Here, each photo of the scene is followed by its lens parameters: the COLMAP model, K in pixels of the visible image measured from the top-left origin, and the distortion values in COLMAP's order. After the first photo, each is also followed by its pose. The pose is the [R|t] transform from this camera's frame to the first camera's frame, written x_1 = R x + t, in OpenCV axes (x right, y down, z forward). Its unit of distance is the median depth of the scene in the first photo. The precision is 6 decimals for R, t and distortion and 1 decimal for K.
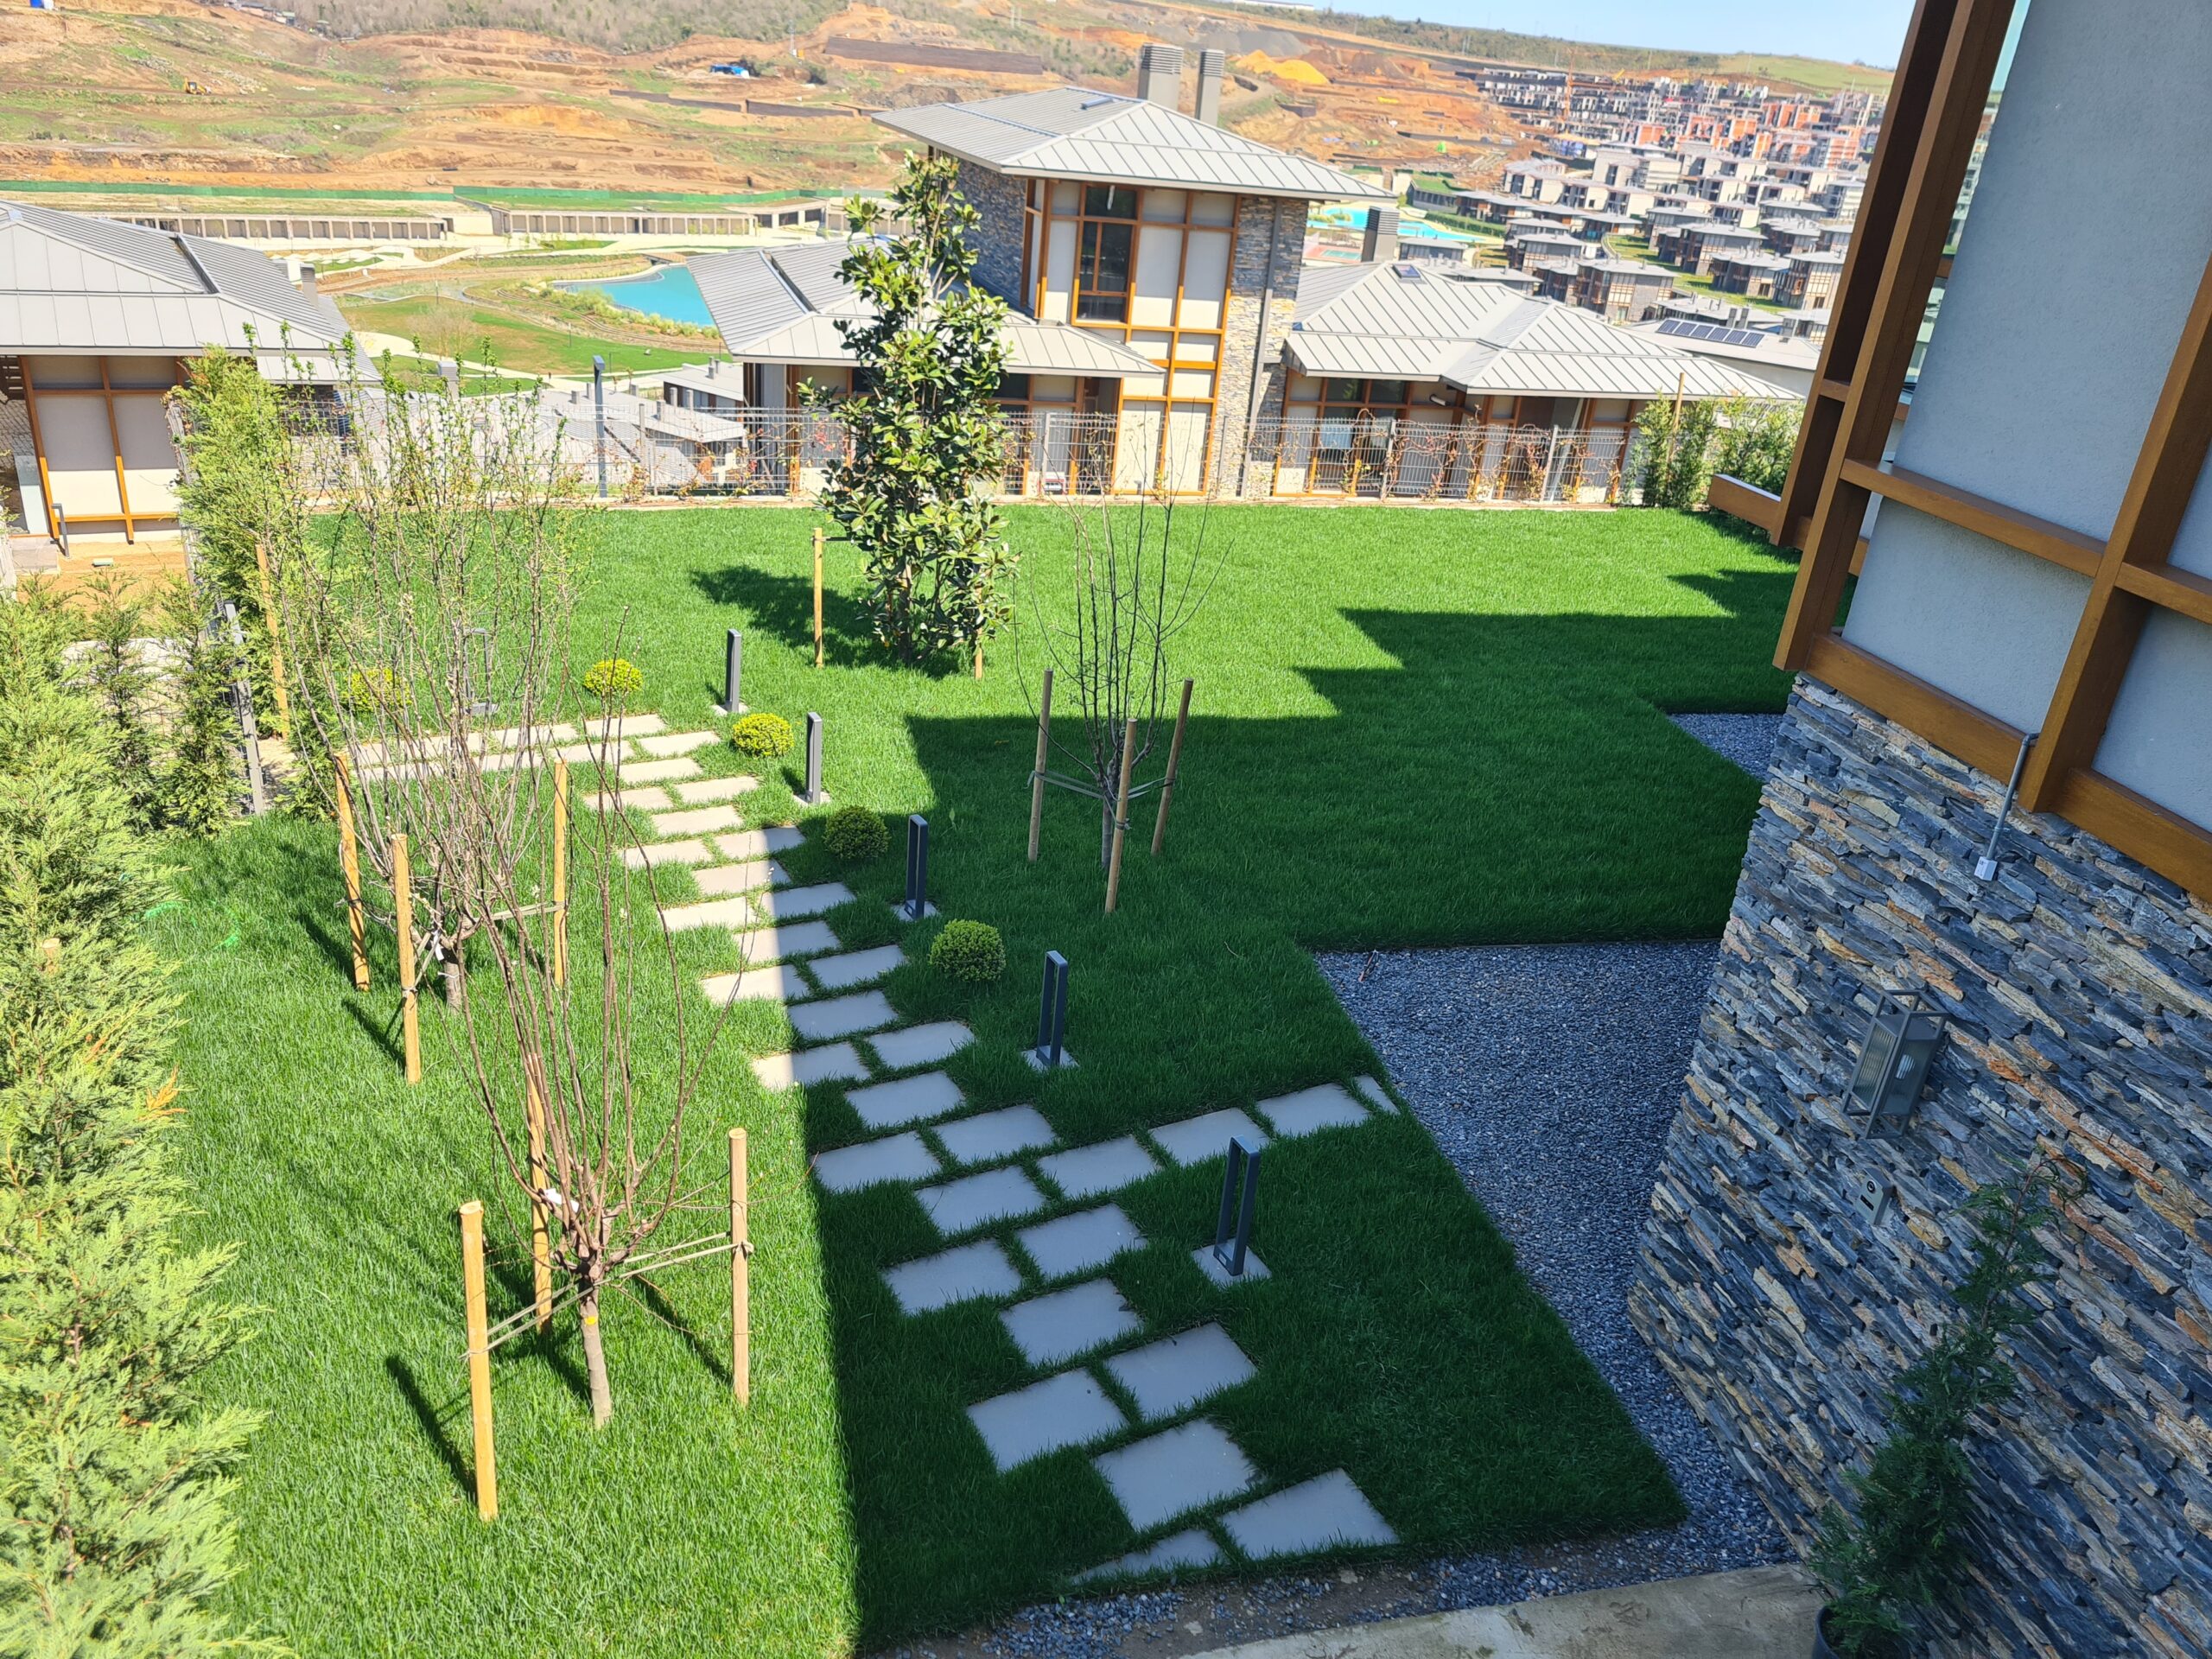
lens RADIAL K [[1644.1, 0, 1118.7], [0, 1644.1, 823.6], [0, 0, 1]] dist [0.053169, -0.026665]
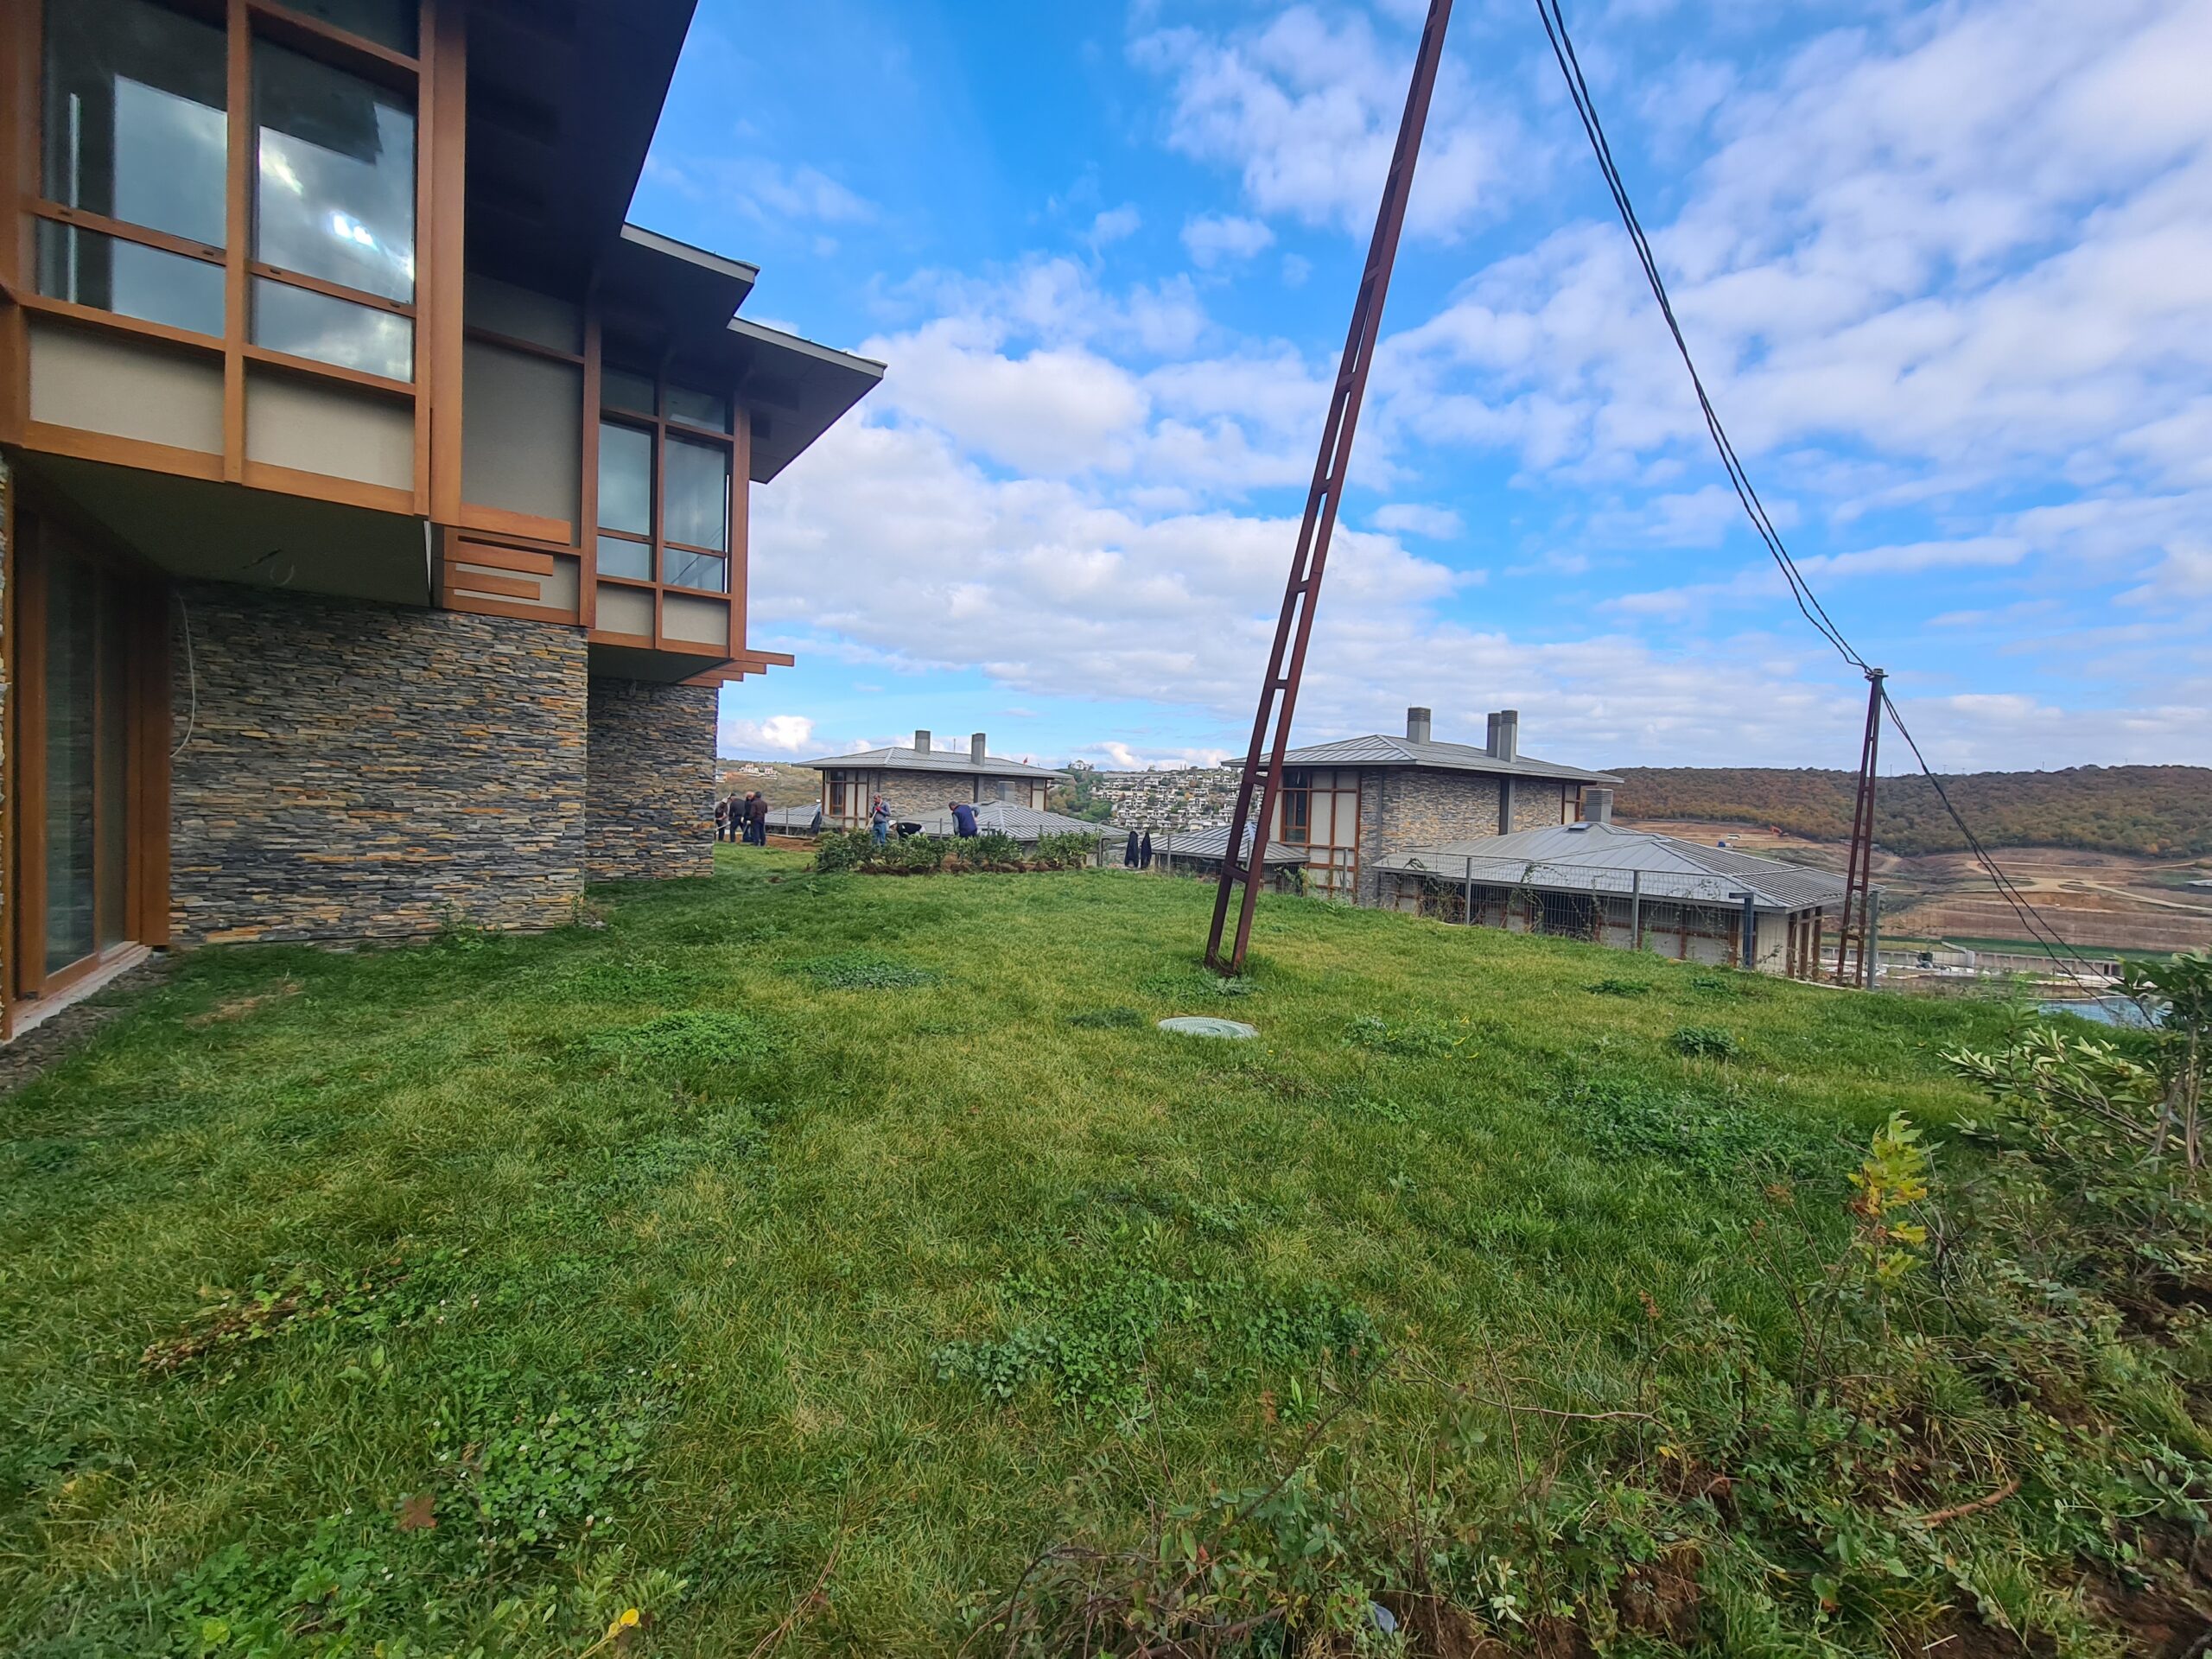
lens RADIAL K [[899.8, 0, 1121.2], [0, 899.8, 832.7], [0, 0, 1]] dist [0.002550, -0.000440]
pose [[0.406234, -0.046934, -0.912563, 1.694020], [-0.377340, 0.900936, -0.214312, -0.063612], [0.832219, 0.431407, 0.348281, 1.040041]]
